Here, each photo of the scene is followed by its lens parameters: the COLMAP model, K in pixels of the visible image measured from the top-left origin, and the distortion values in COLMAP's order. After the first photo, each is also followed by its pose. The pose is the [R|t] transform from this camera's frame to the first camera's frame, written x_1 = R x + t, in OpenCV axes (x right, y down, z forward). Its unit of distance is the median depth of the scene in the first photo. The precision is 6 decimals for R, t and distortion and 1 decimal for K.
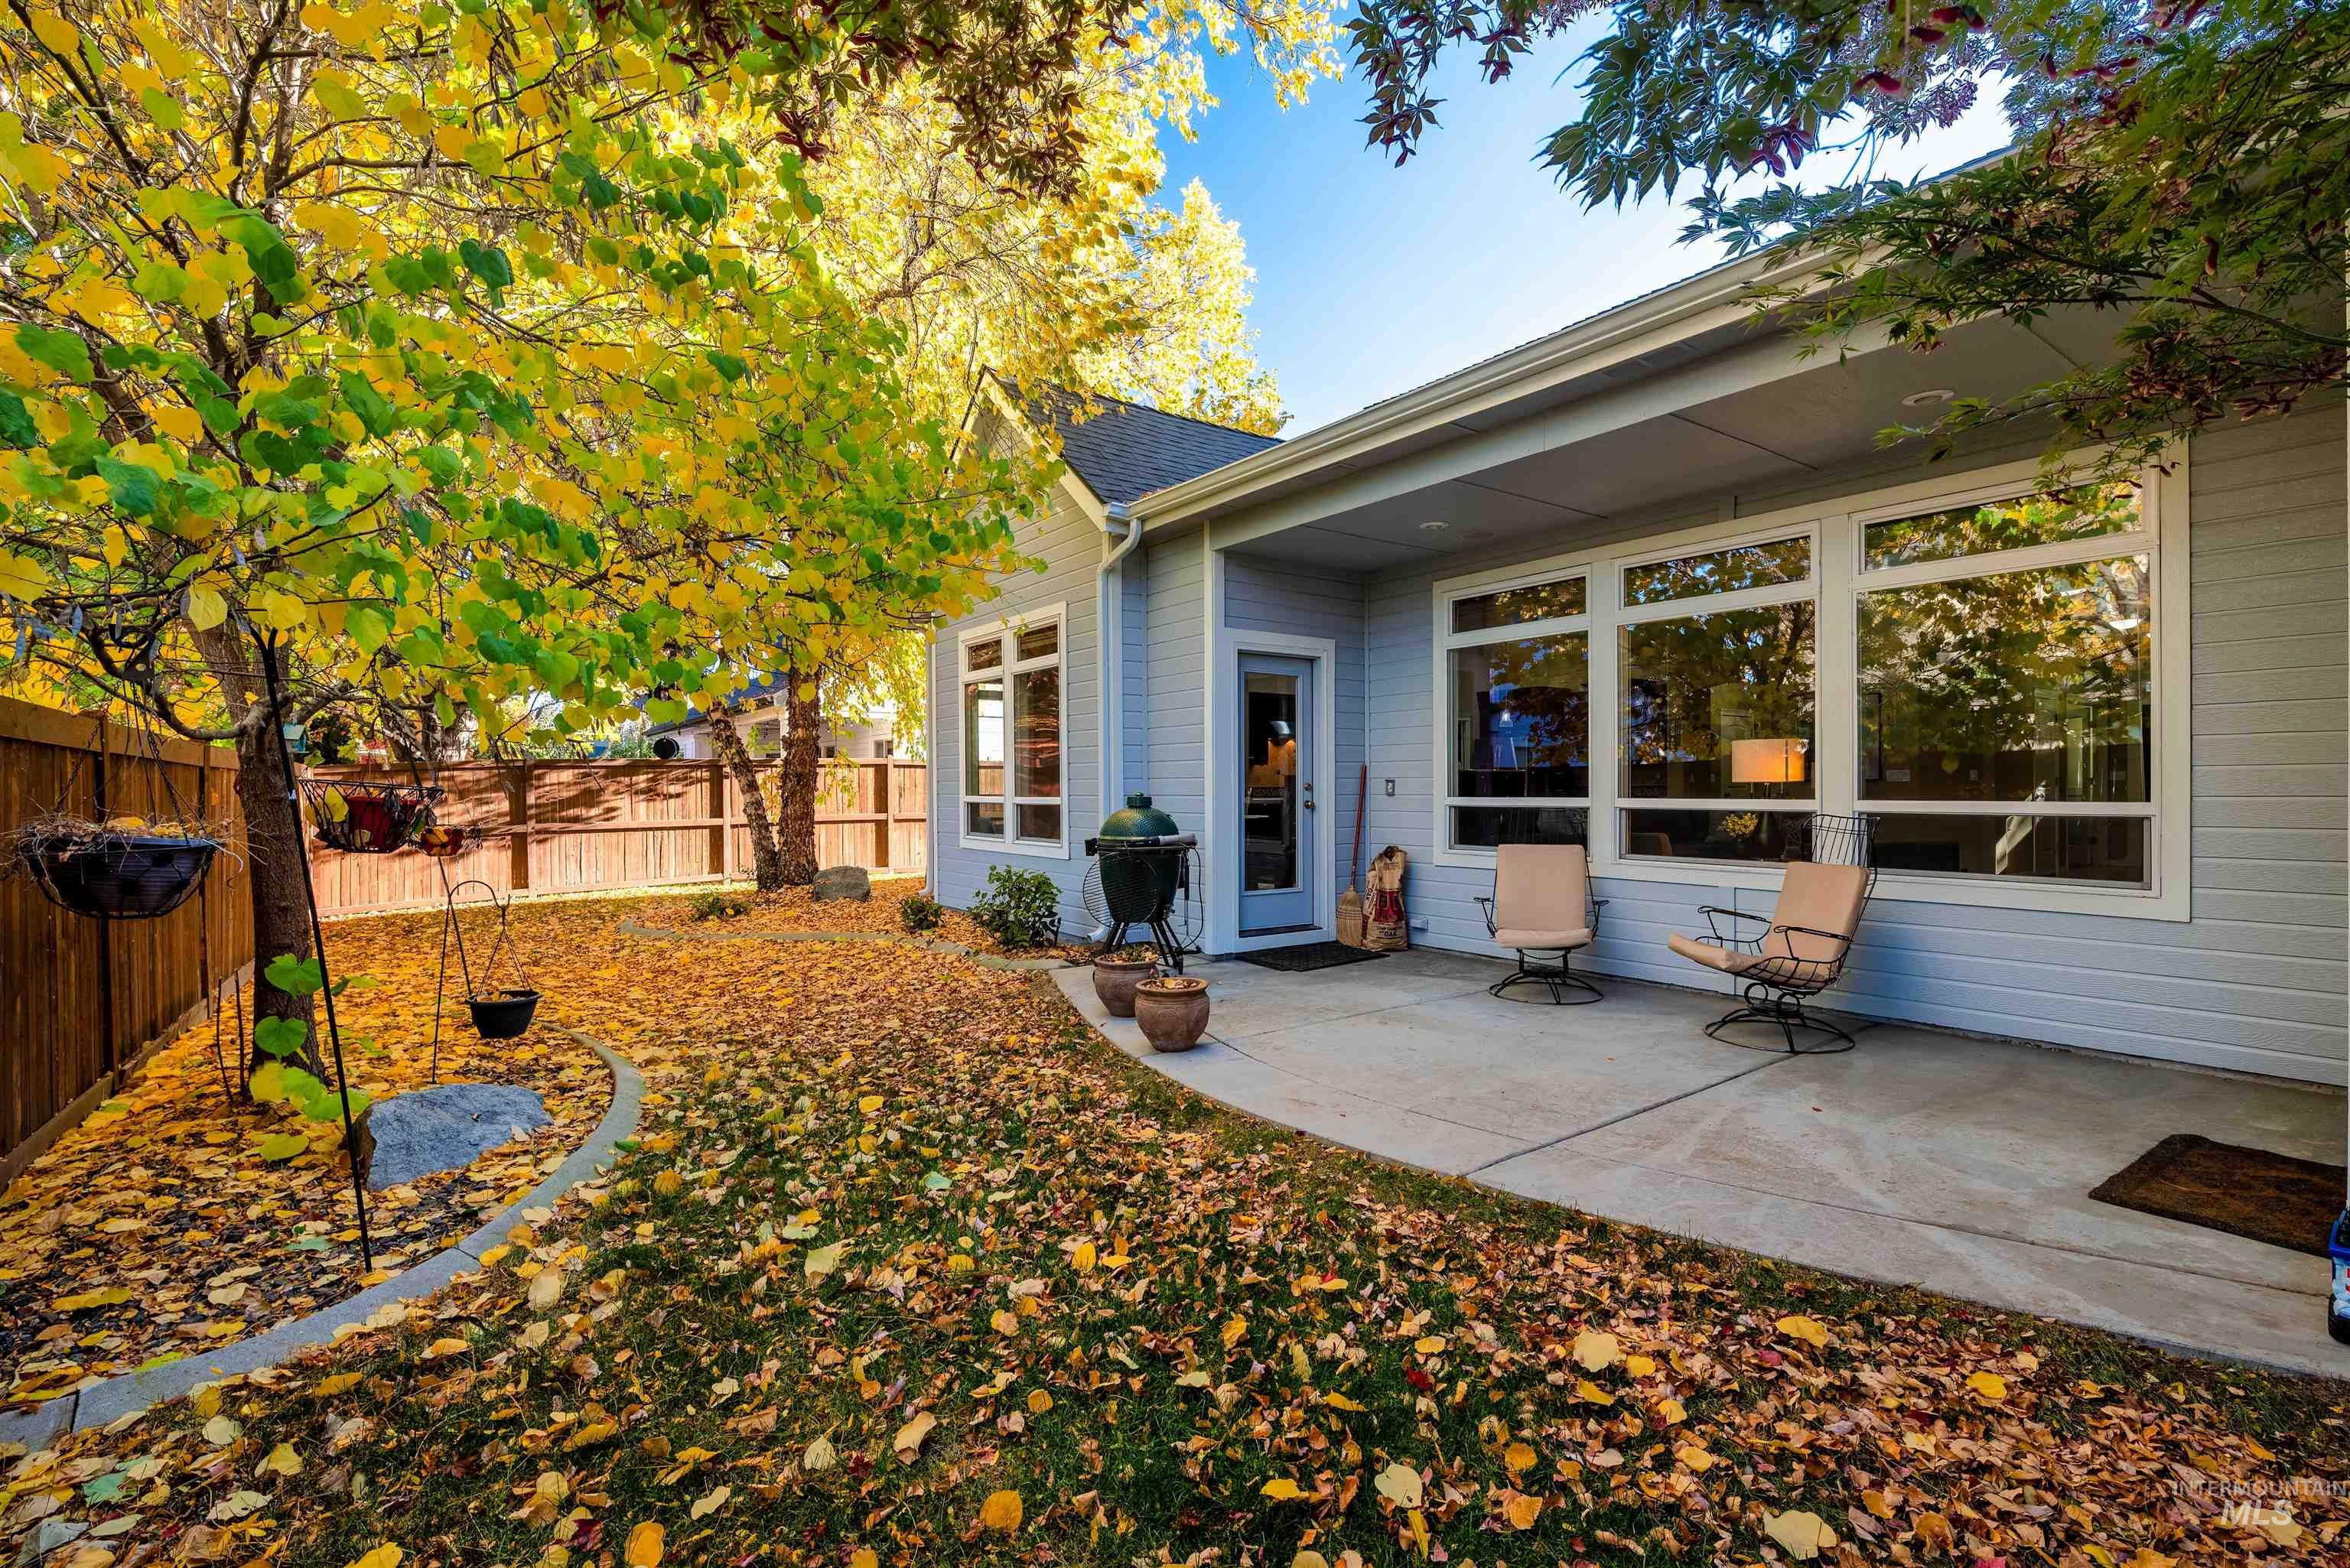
lens RADIAL K [[1066.7, 0, 1183.7], [0, 1066.7, 786.3], [0, 0, 1]] dist [0.001939, 0.000065]
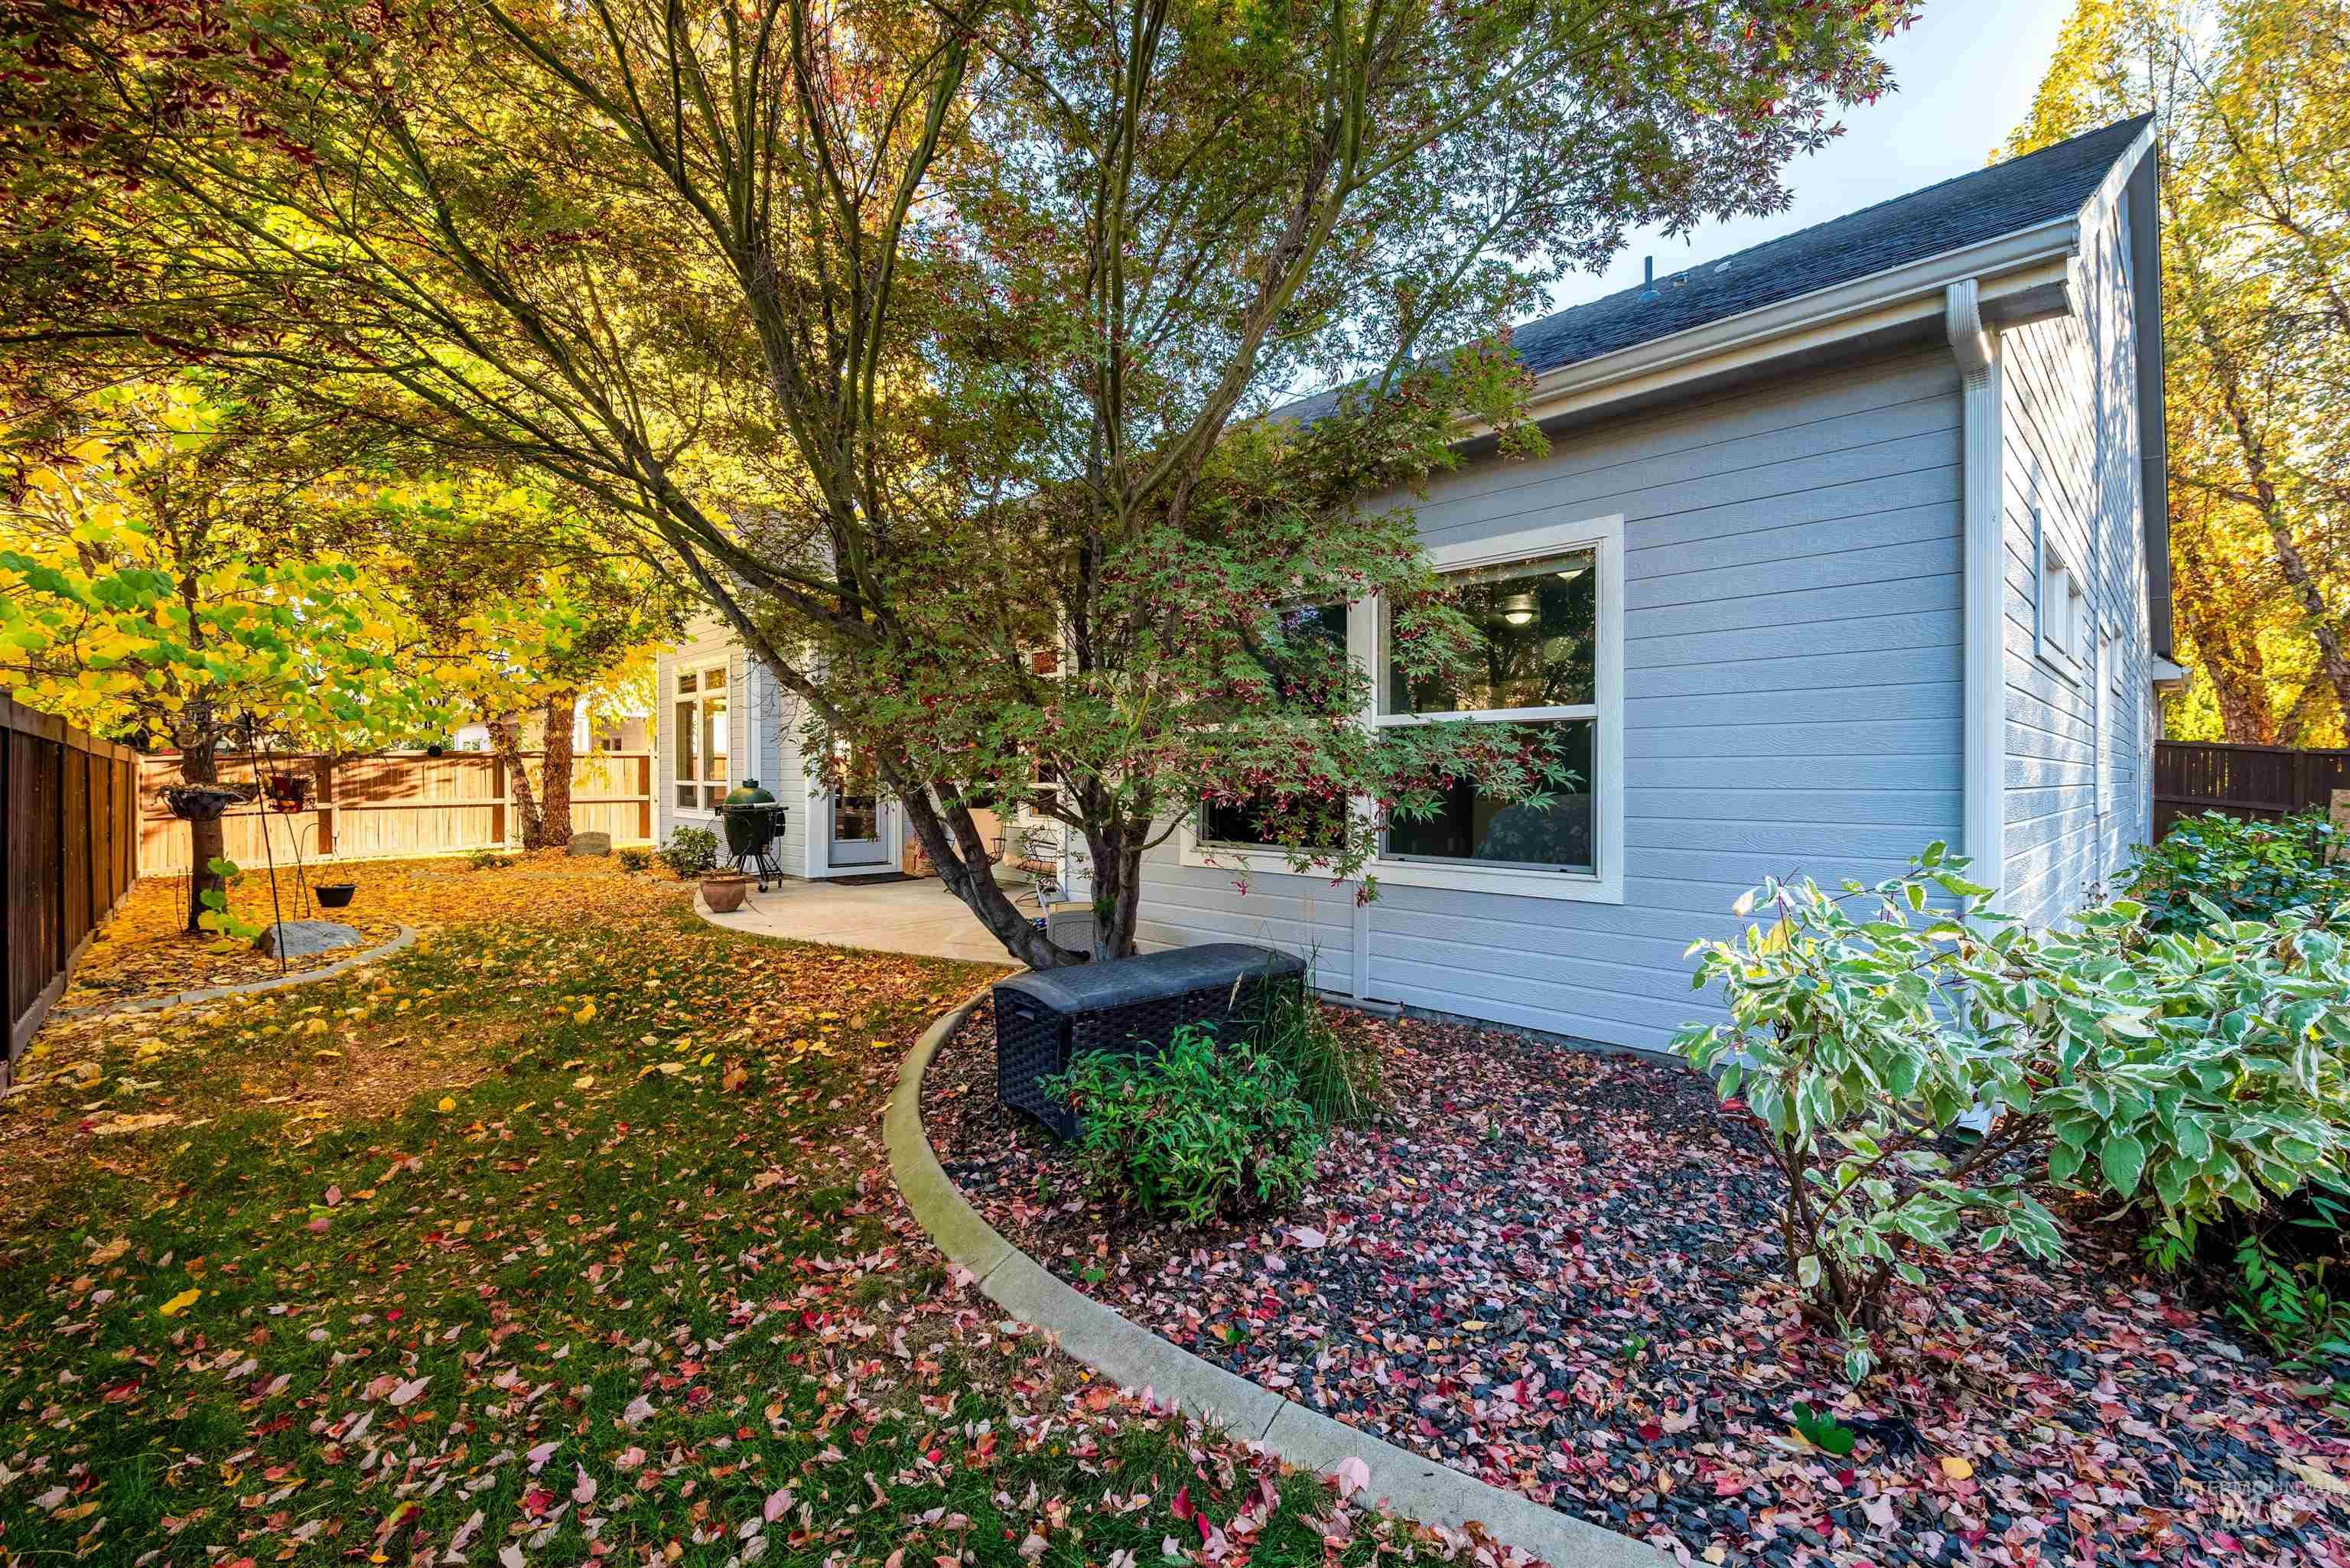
lens RADIAL K [[983.2, 0, 1163.3], [0, 983.2, 783.6], [0, 0, 1]] dist [-0.003892, -0.000207]
pose [[0.986707, 0.006512, 0.162382, 0.201642], [-0.007385, 0.999961, 0.004775, 0.001417], [-0.162344, -0.005910, 0.986716, -0.365069]]
